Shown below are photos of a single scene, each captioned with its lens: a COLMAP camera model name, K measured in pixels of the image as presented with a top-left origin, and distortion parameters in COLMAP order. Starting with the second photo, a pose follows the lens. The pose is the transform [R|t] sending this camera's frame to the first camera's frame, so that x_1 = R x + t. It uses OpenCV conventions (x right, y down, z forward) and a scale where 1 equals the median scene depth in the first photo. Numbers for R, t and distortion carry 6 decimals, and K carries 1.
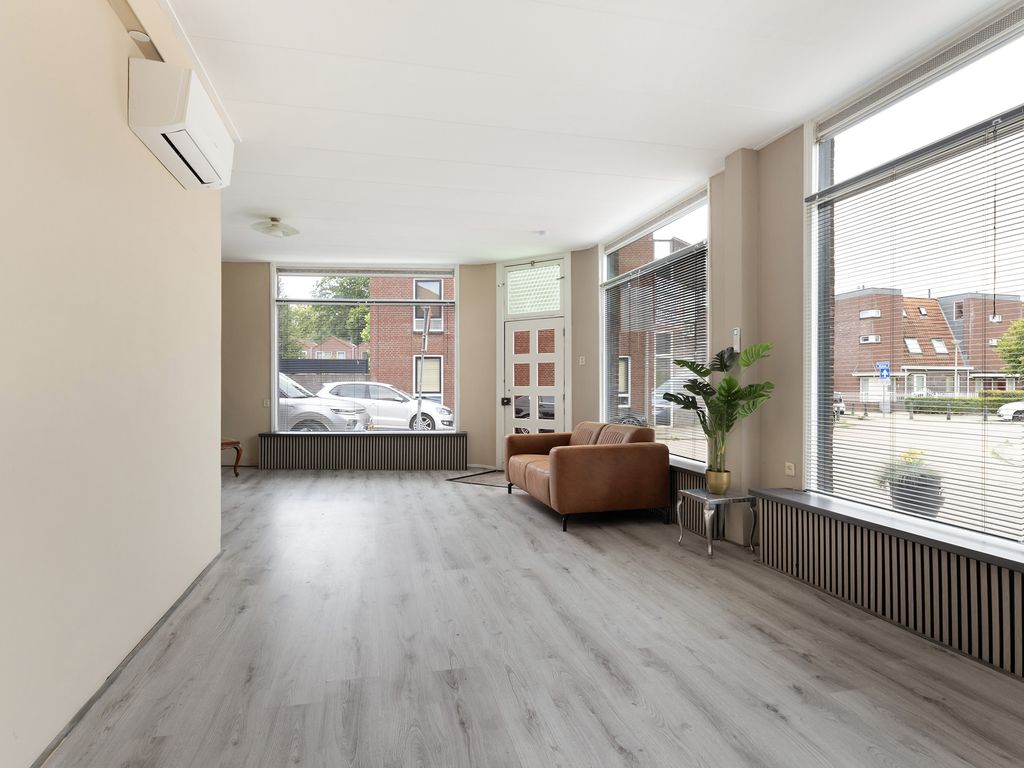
lens RADIAL K [[577.2, 0, 512.0], [0, 577.2, 384.0], [0, 0, 1]] dist [0.000040, -0.000919]
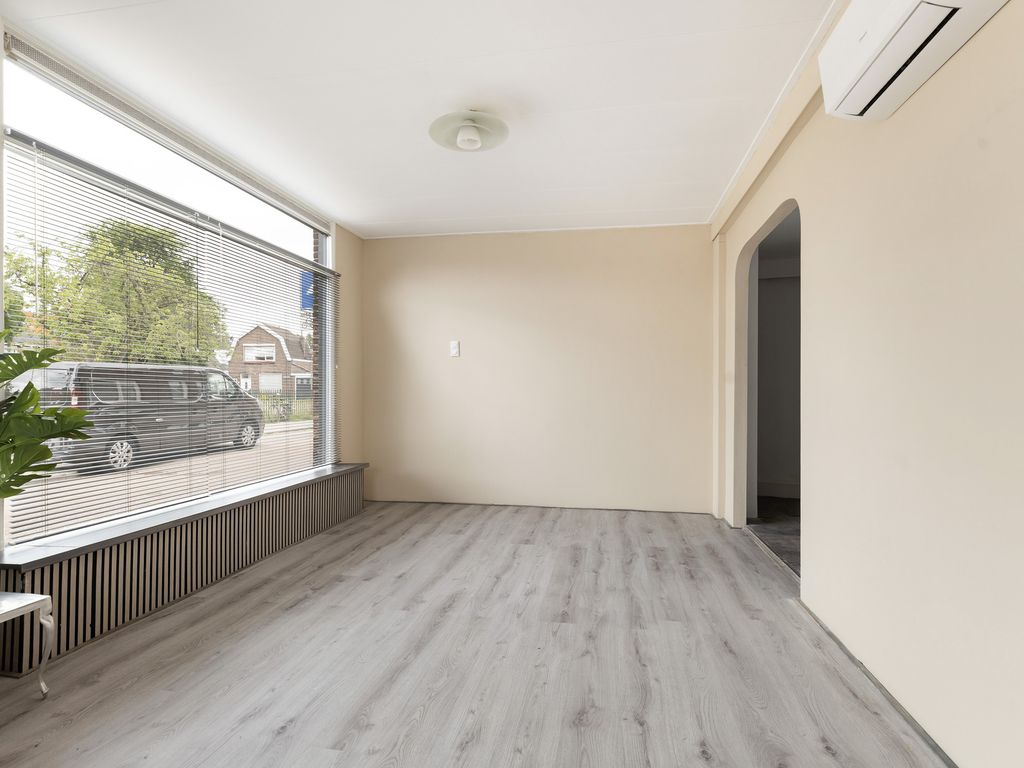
lens RADIAL K [[558.8, 0, 512.0], [0, 558.8, 384.0], [0, 0, 1]] dist [-0.003109, 0.000213]
pose [[-0.914257, 0.004831, 0.405105, -0.306468], [-0.003175, 0.999813, -0.019088, -0.001079], [-0.405122, -0.018738, -0.914071, 1.319554]]
